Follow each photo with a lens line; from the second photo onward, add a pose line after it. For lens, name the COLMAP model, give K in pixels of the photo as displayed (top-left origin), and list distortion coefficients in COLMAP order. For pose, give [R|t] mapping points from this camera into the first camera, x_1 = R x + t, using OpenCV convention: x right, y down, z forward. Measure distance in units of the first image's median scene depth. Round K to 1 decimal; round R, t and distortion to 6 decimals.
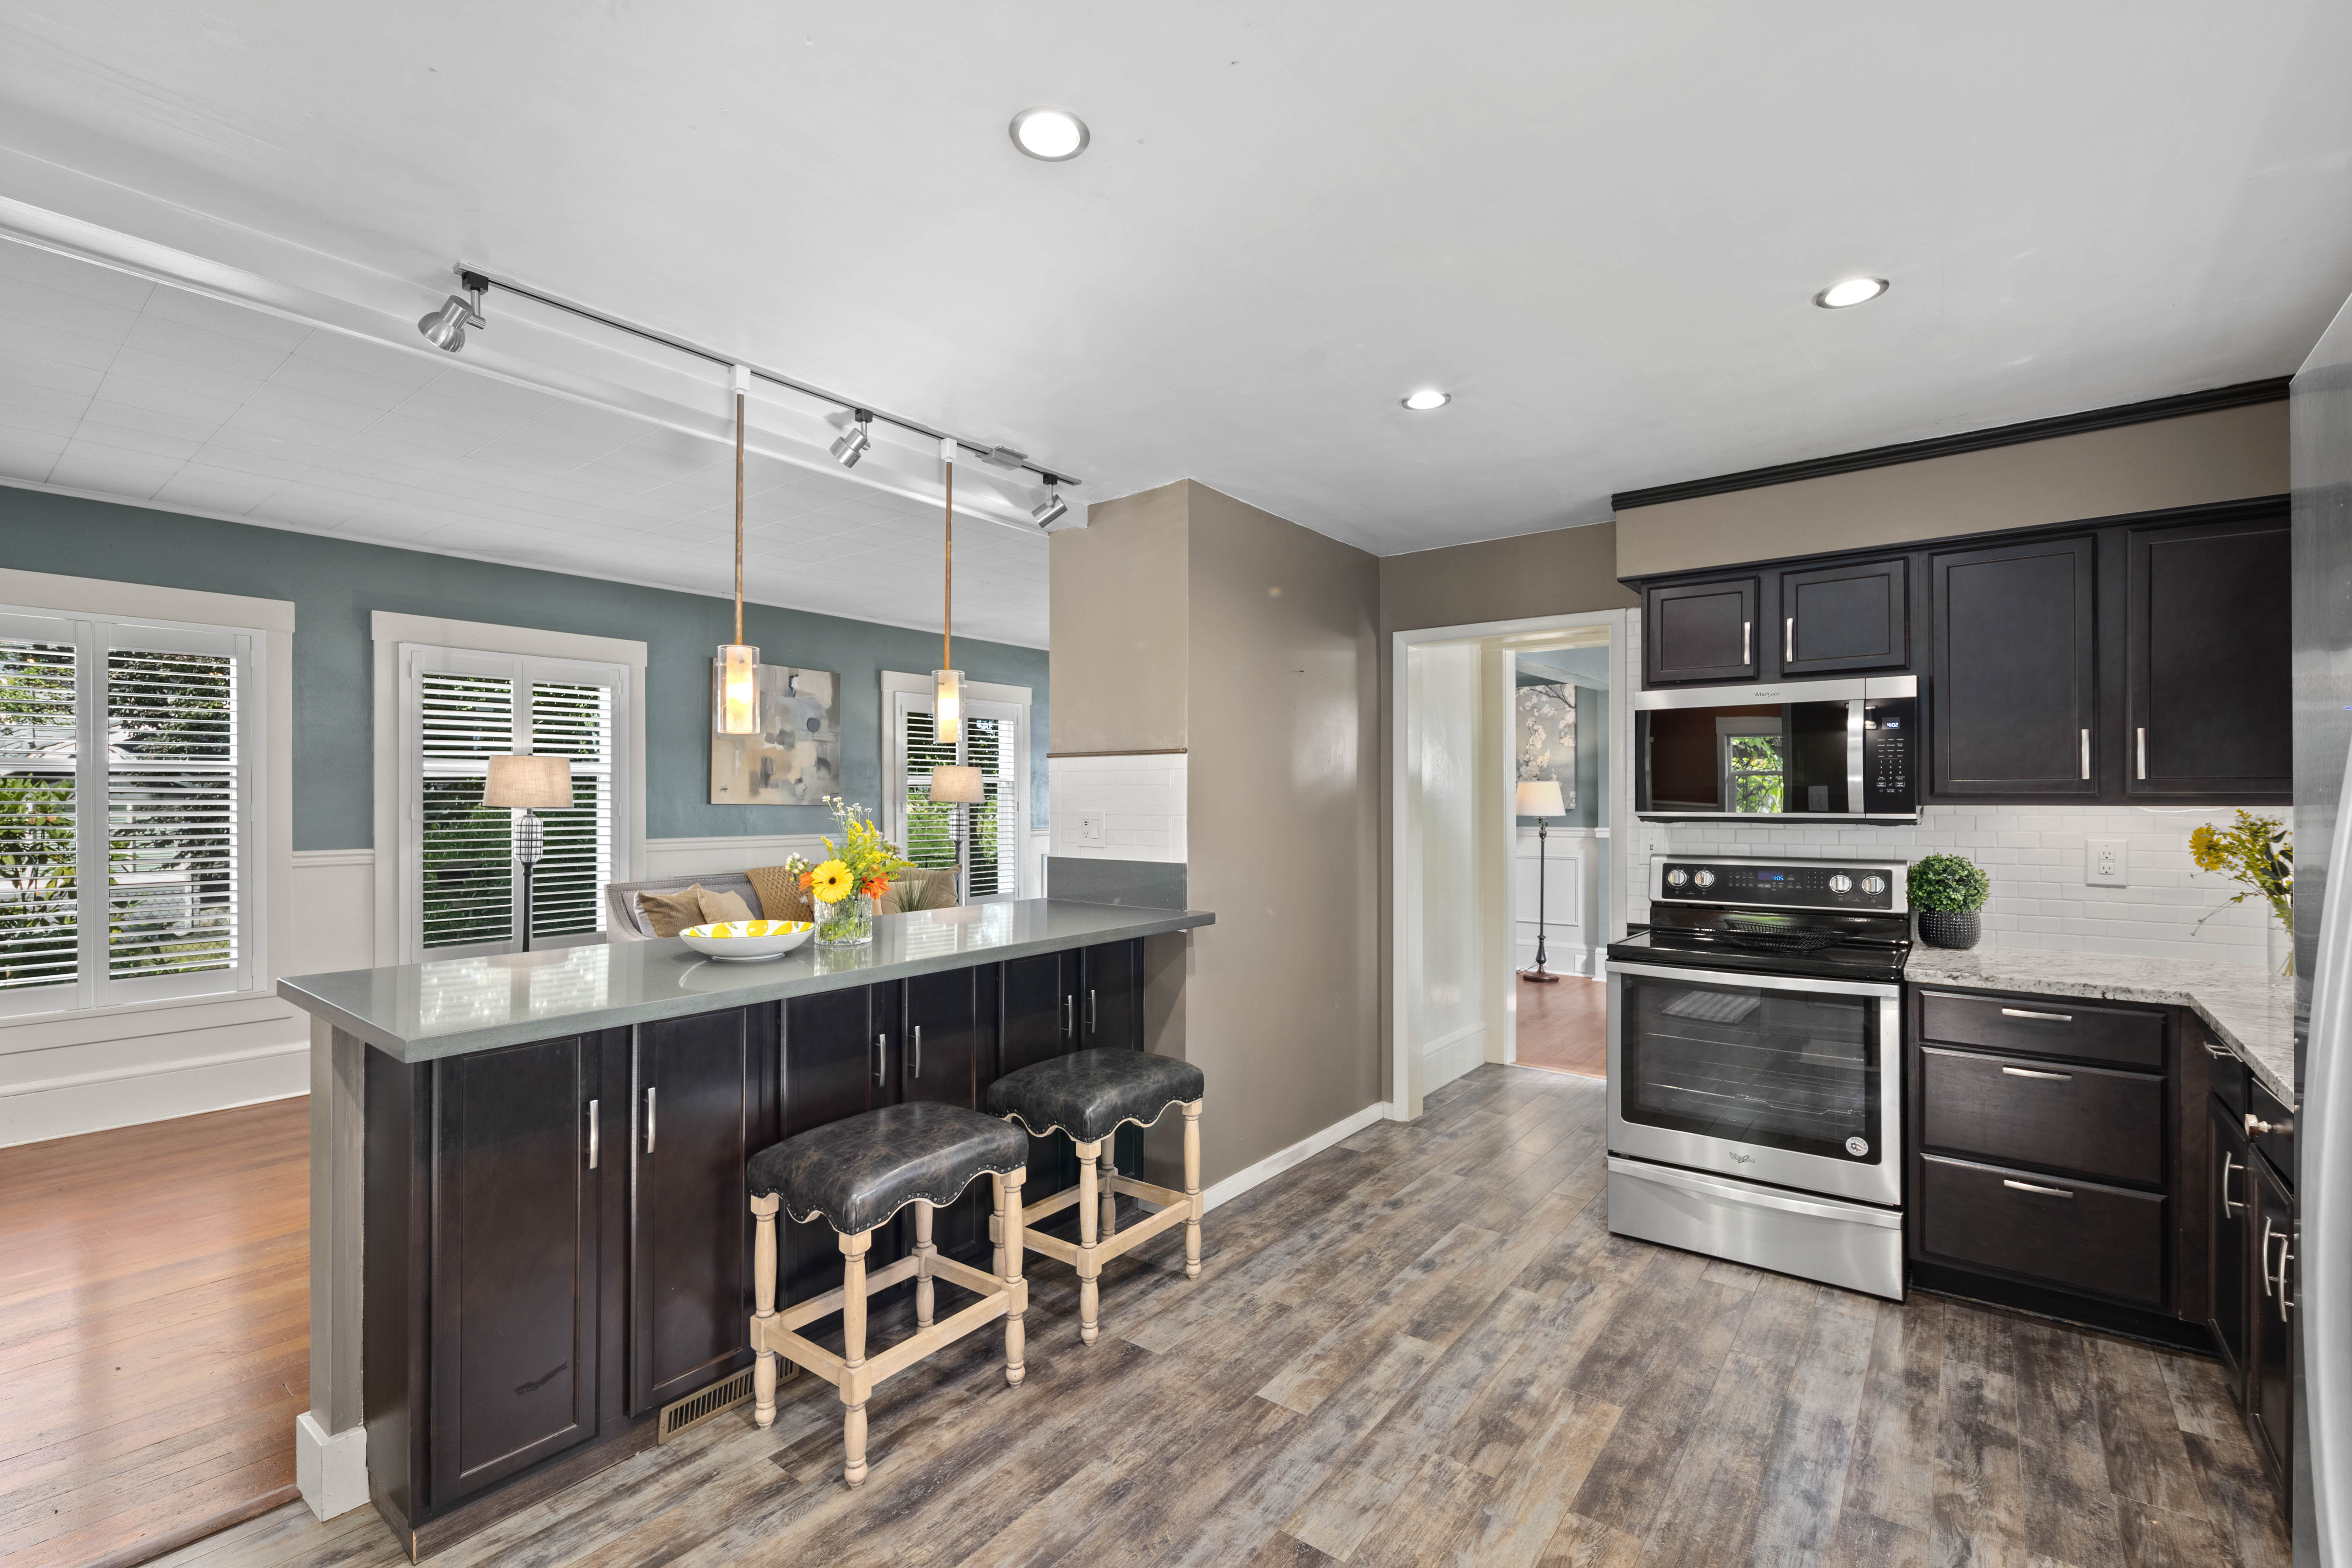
lens RADIAL K [[1038.9, 0, 1163.5], [0, 1038.9, 800.1], [0, 0, 1]] dist [0.005255, -0.004888]
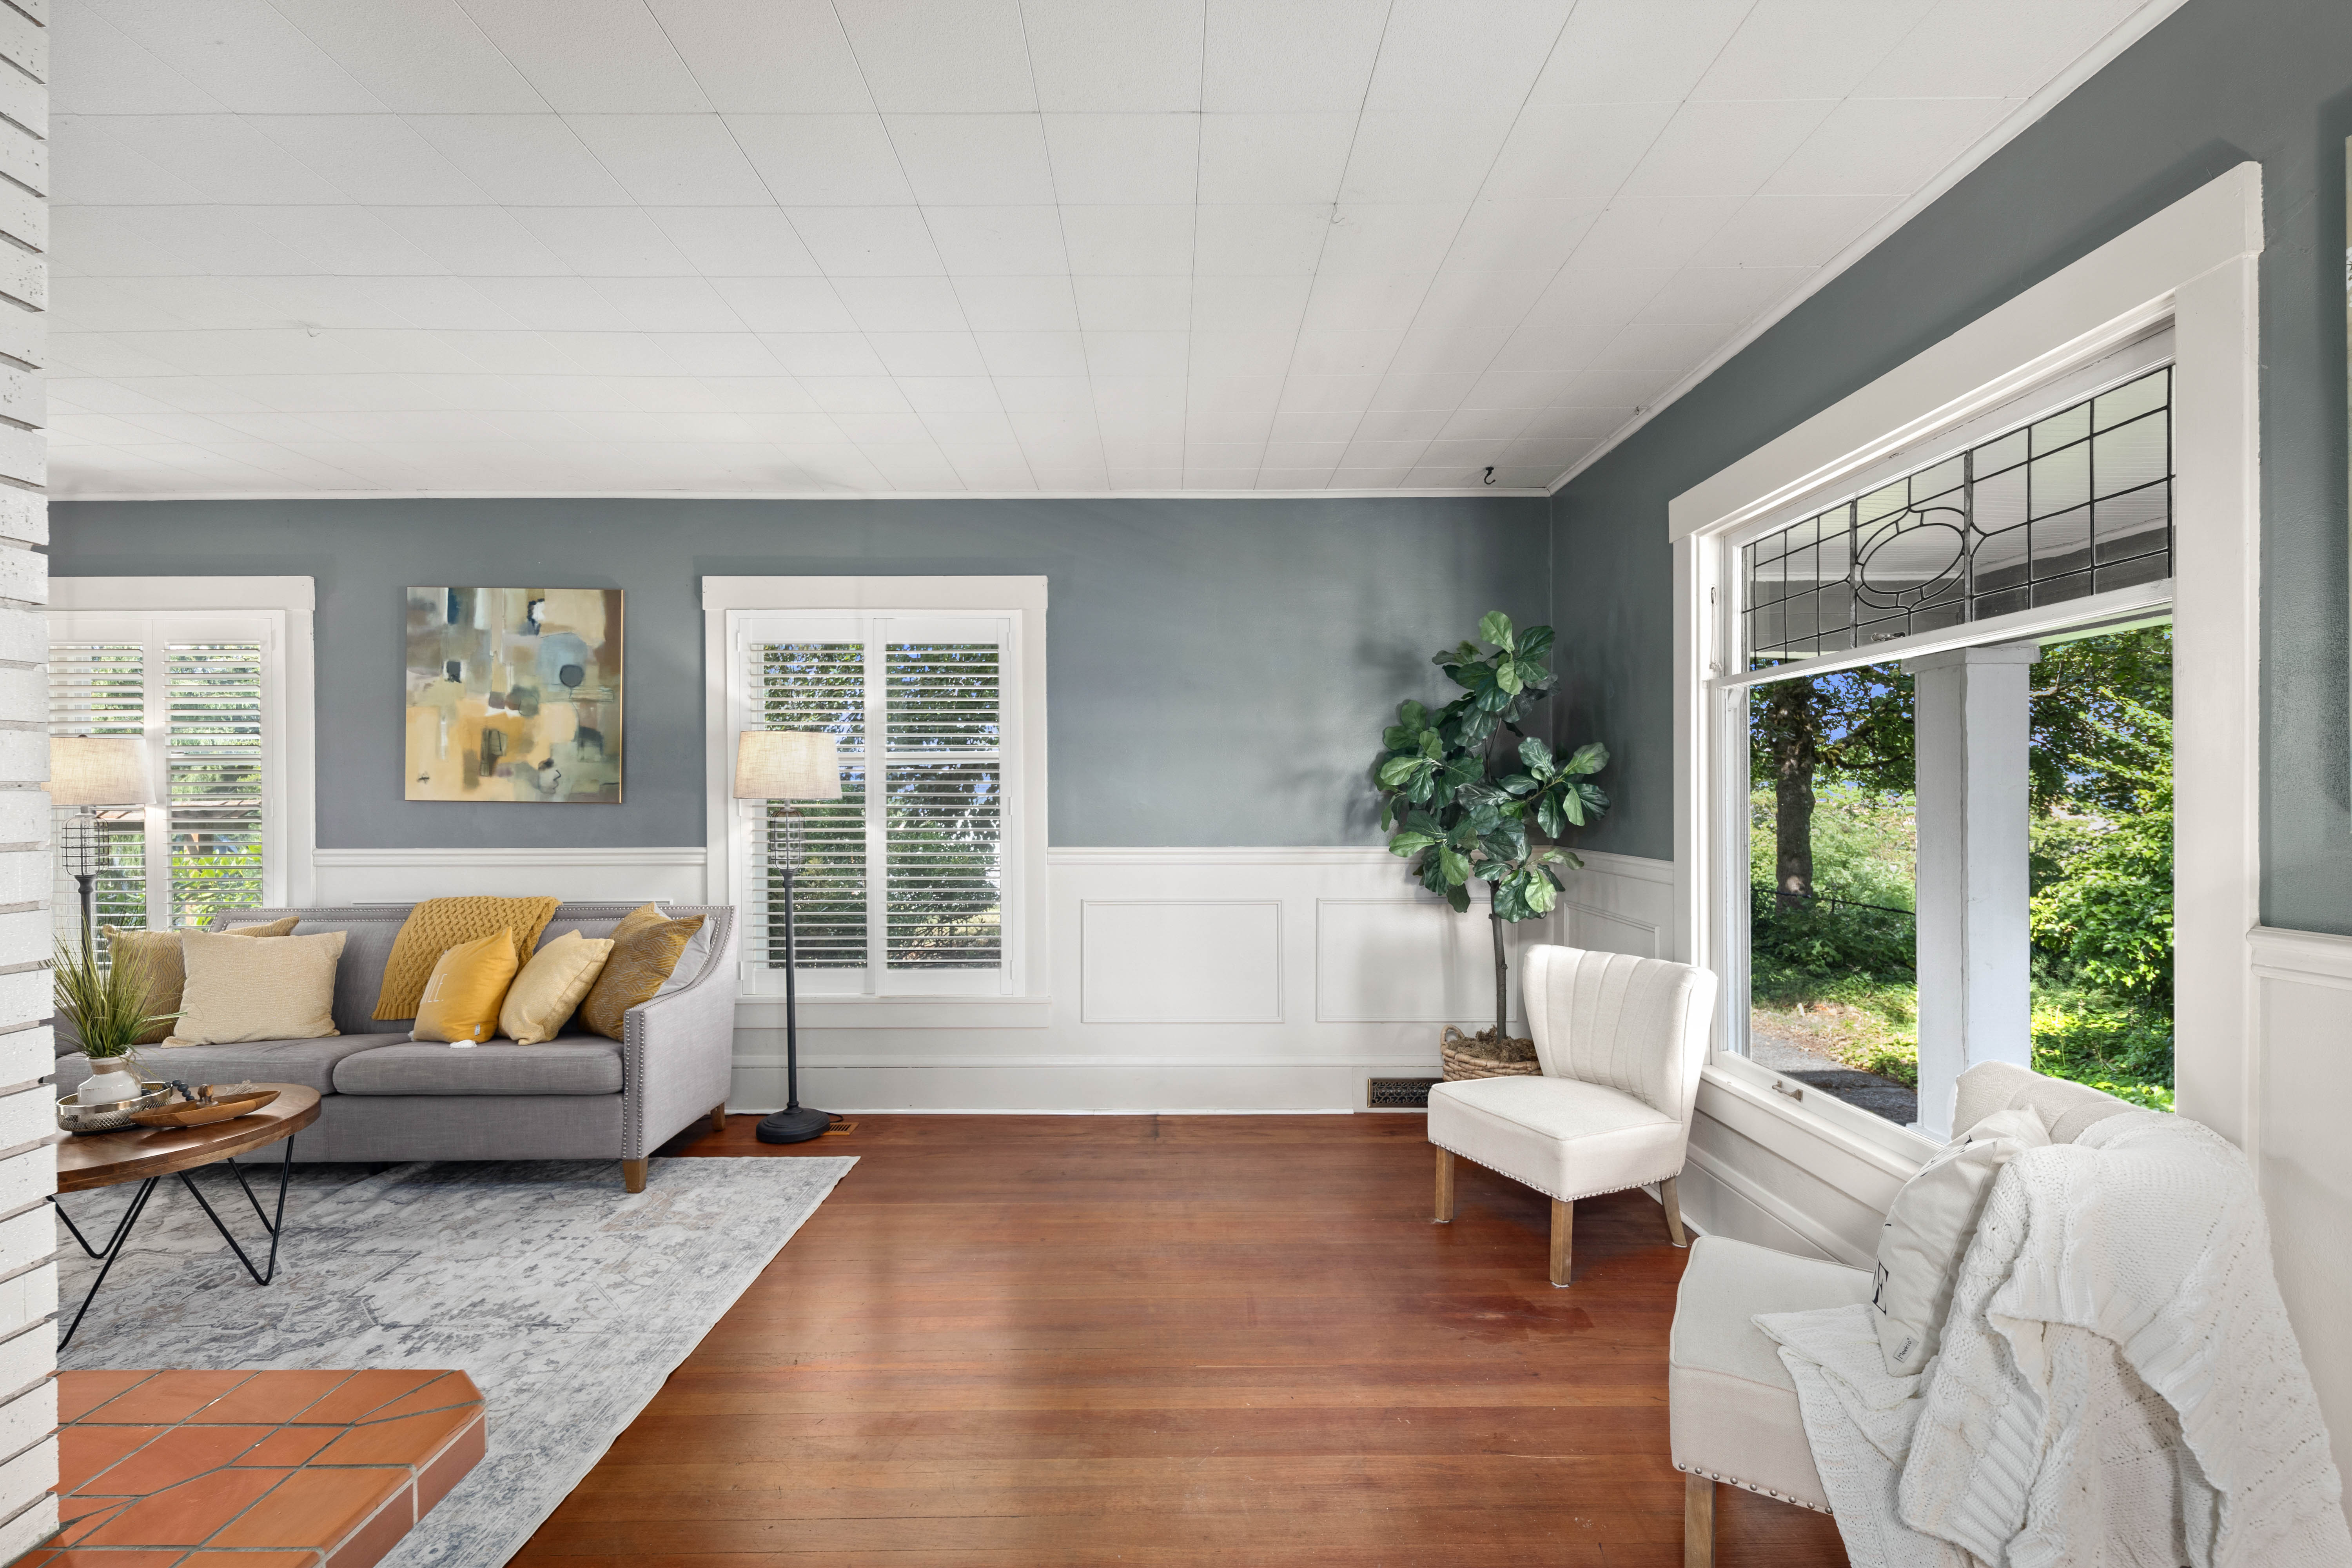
lens RADIAL K [[1038.9, 0, 1158.9], [0, 1038.9, 799.2], [0, 0, 1]] dist [0.005255, -0.004888]
pose [[0.626633, 0.000098, -0.779315, 0.698284], [0.000876, 0.999999, 0.000830, 0.004205], [0.779314, -0.001203, 0.626632, 1.637746]]
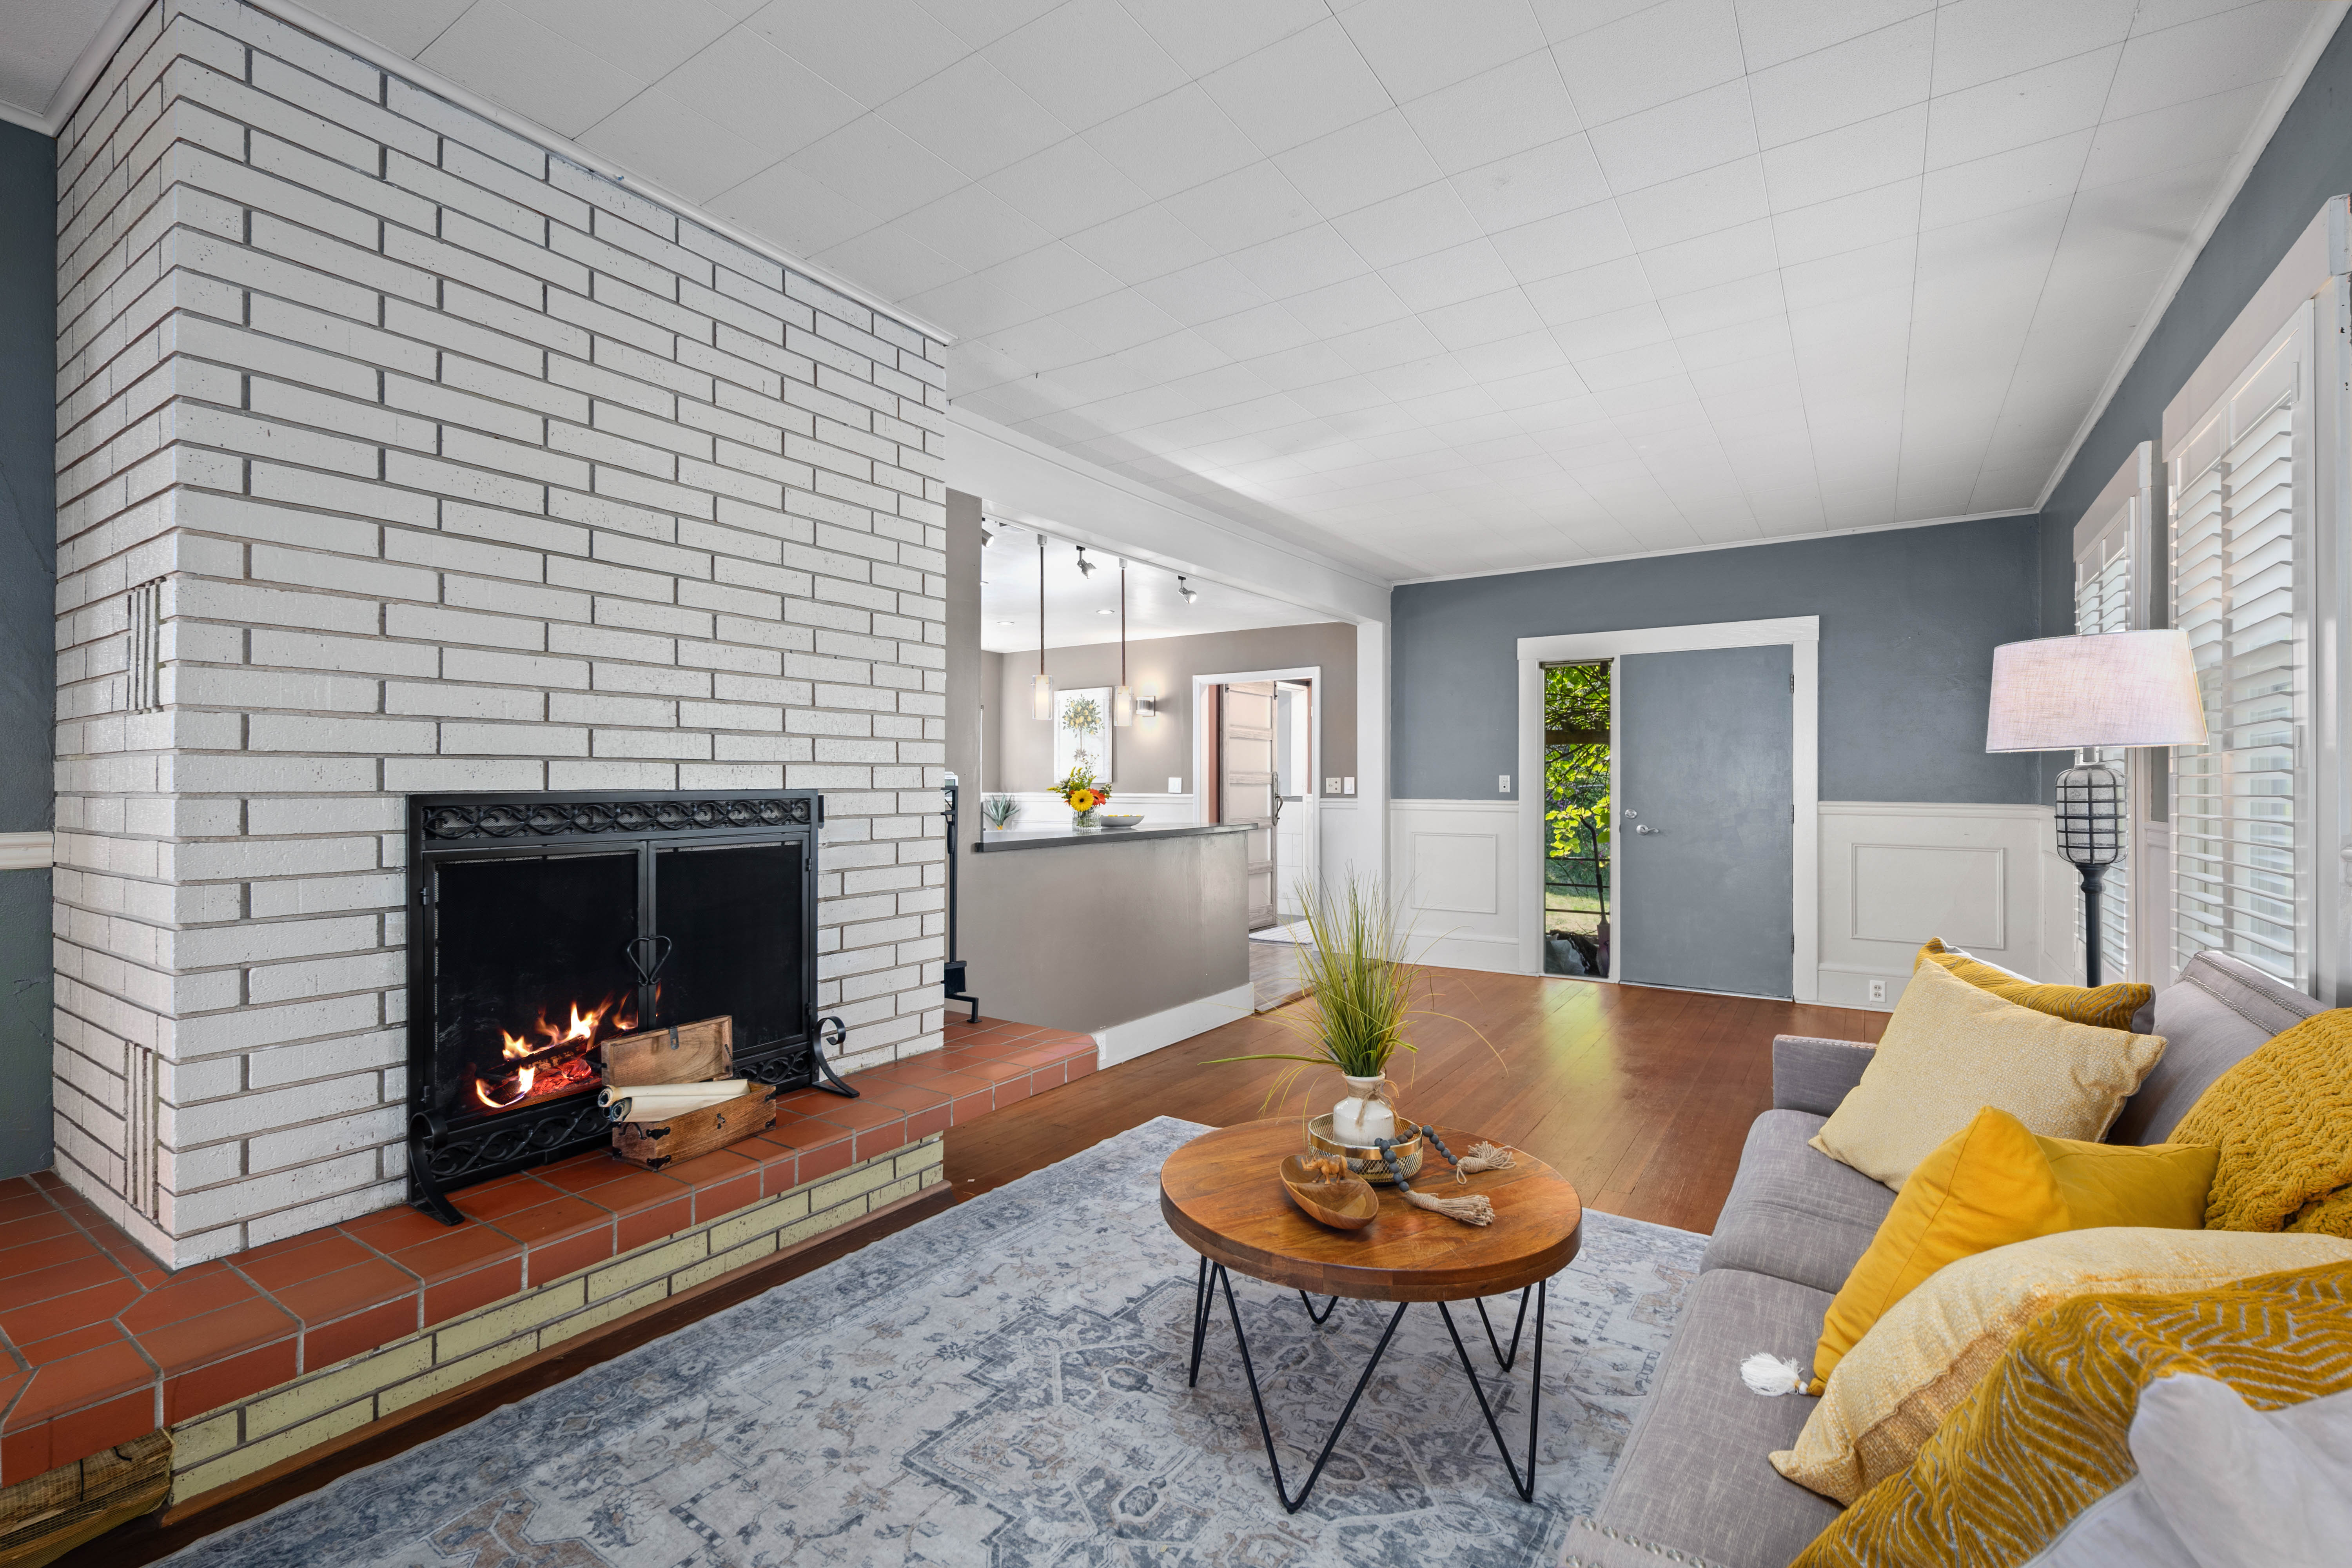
lens RADIAL K [[1038.9, 0, 1160.4], [0, 1038.9, 788.4], [0, 0, 1]] dist [0.005255, -0.004888]
pose [[-0.996713, -0.000037, -0.081020, -0.215674], [-0.000595, 0.999976, 0.006860, 0.031995], [0.081018, 0.006886, -0.996689, 2.067413]]
